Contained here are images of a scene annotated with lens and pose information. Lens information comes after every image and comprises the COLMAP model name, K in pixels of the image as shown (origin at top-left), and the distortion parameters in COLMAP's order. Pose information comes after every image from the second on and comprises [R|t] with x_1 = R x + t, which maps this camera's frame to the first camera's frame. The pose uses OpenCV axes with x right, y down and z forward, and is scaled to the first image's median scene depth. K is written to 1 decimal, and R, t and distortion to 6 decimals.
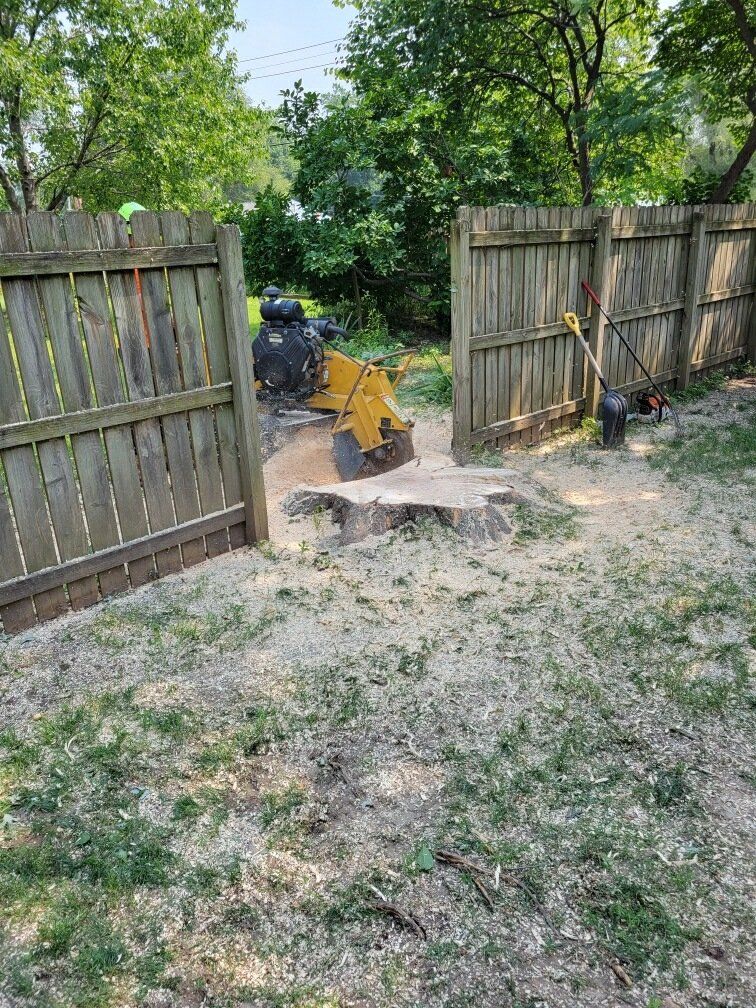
lens RADIAL K [[753.5, 0, 378.0], [0, 753.5, 504.0], [0, 0, 1]] dist [0.074183, -0.057358]
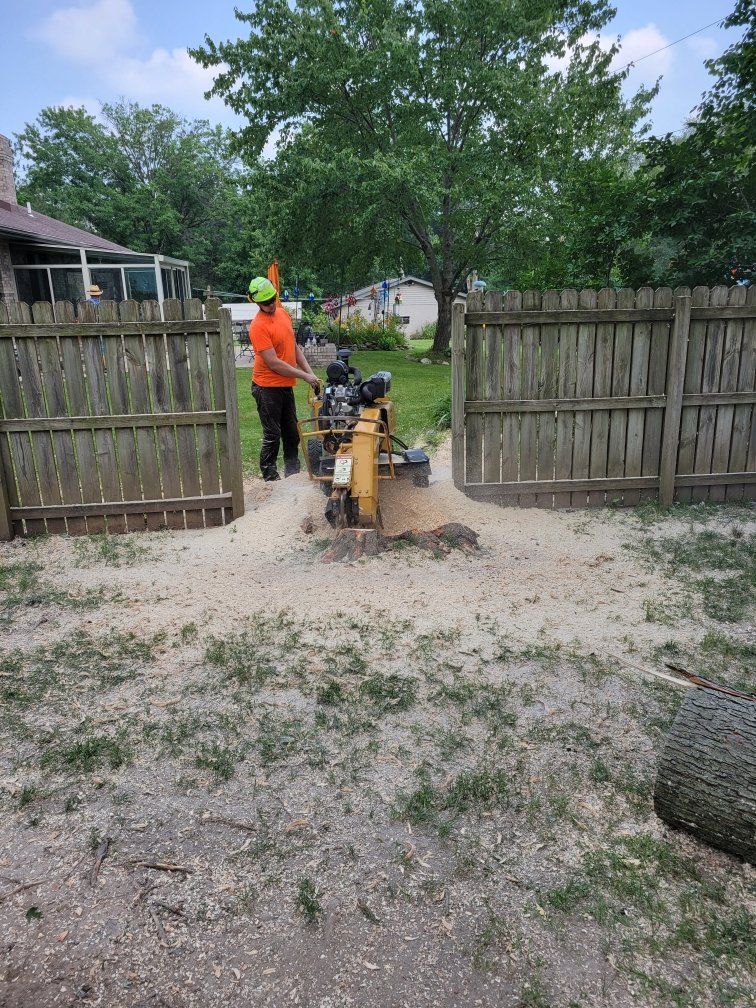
lens RADIAL K [[753.5, 0, 378.0], [0, 753.5, 504.0], [0, 0, 1]] dist [0.074183, -0.057358]
pose [[0.774968, 0.184611, -0.604436, 1.058534], [-0.217081, 0.975954, 0.019754, -0.083452], [0.593549, 0.115903, 0.796408, 0.021872]]
